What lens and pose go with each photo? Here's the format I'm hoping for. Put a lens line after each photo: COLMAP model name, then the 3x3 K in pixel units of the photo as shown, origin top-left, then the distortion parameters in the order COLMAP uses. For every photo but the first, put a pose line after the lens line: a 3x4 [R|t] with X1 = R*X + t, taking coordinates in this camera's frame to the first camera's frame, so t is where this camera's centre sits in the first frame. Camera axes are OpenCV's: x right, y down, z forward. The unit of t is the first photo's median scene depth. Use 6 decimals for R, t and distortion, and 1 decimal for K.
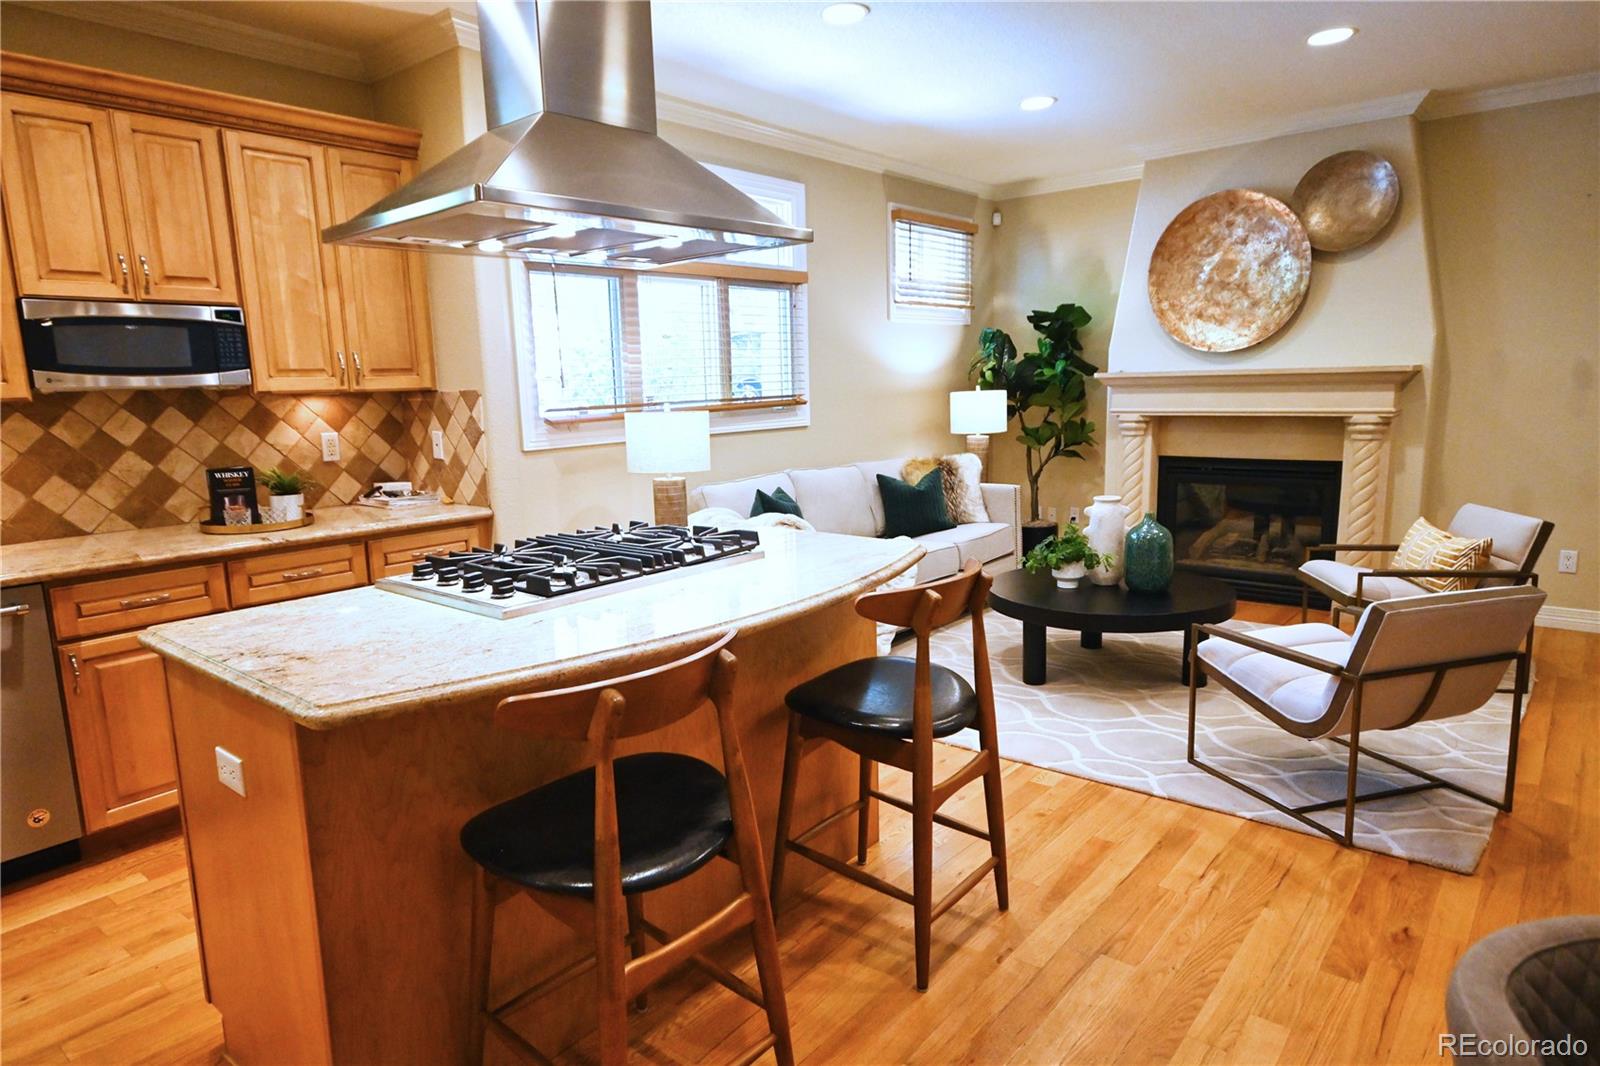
lens RADIAL K [[947.9, 0, 798.9], [0, 947.9, 531.6], [0, 0, 1]] dist [0.019797, 0.000731]
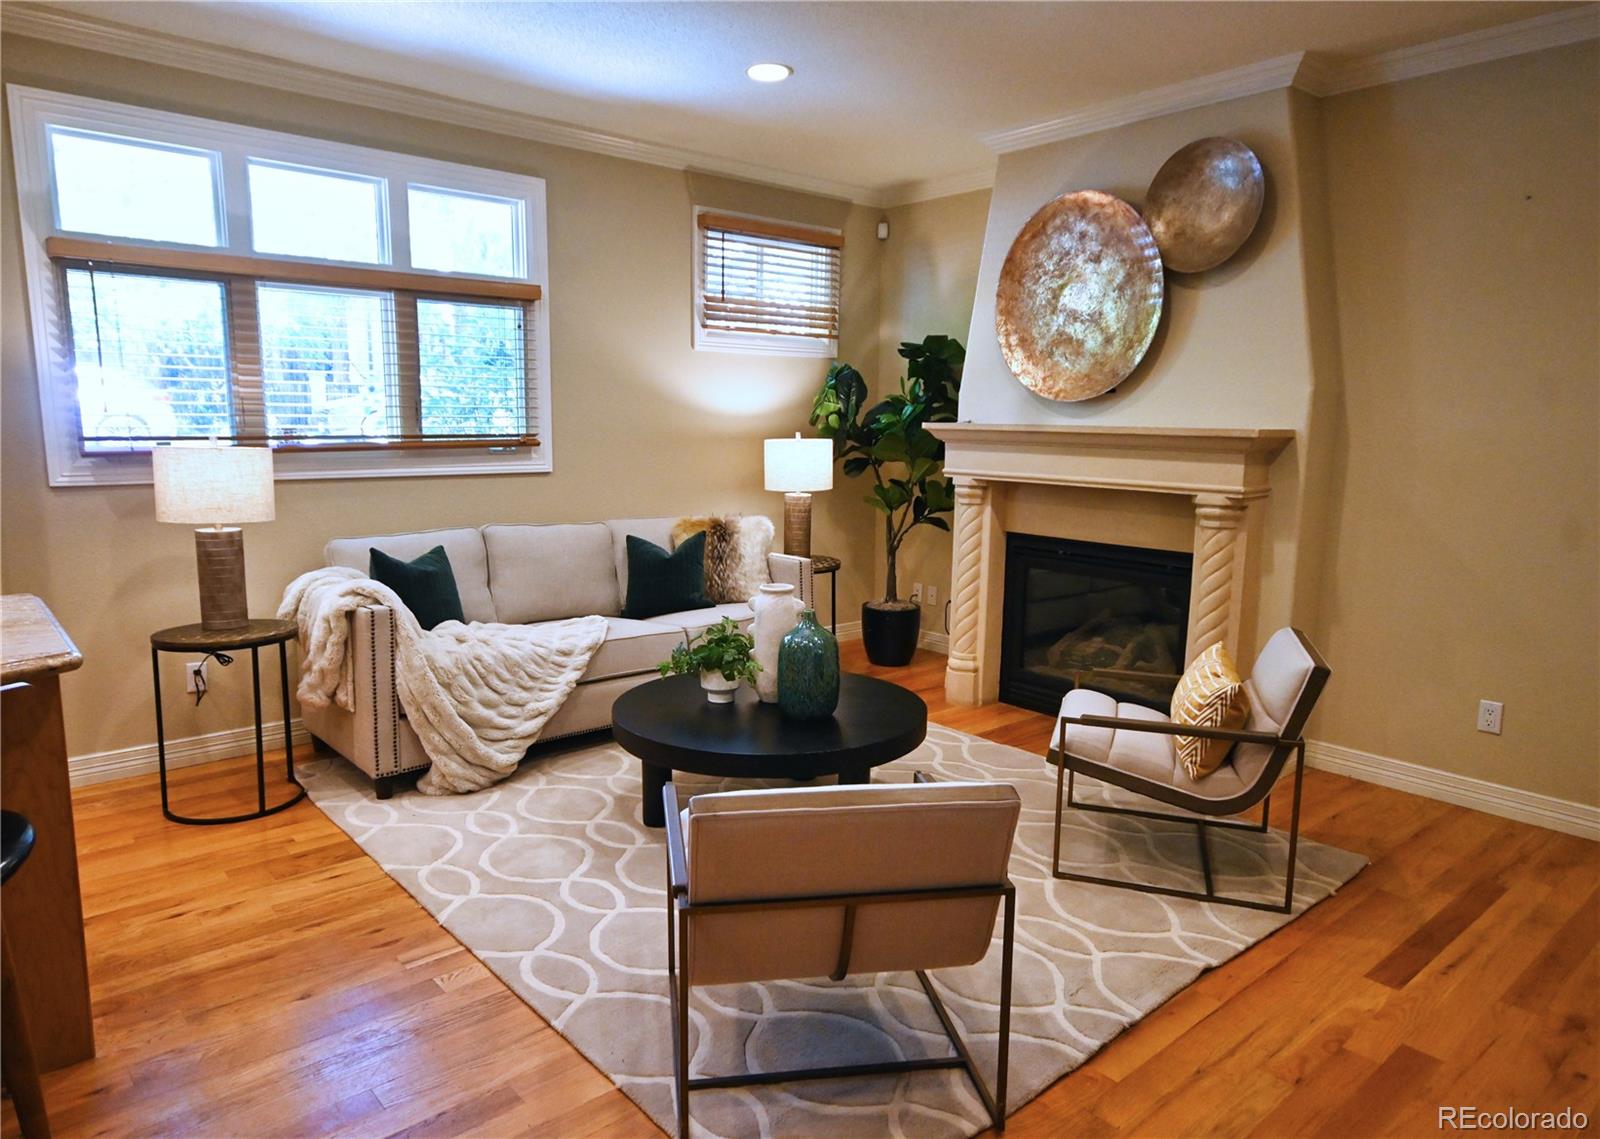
lens RADIAL K [[1018.1, 0, 798.4], [0, 1018.1, 566.0], [0, 0, 1]] dist [0.019665, -0.000186]
pose [[0.986478, 0.060665, -0.152256, 0.369456], [-0.062353, 0.998034, -0.006329, -0.038582], [0.151572, 0.015737, 0.988321, 0.159206]]
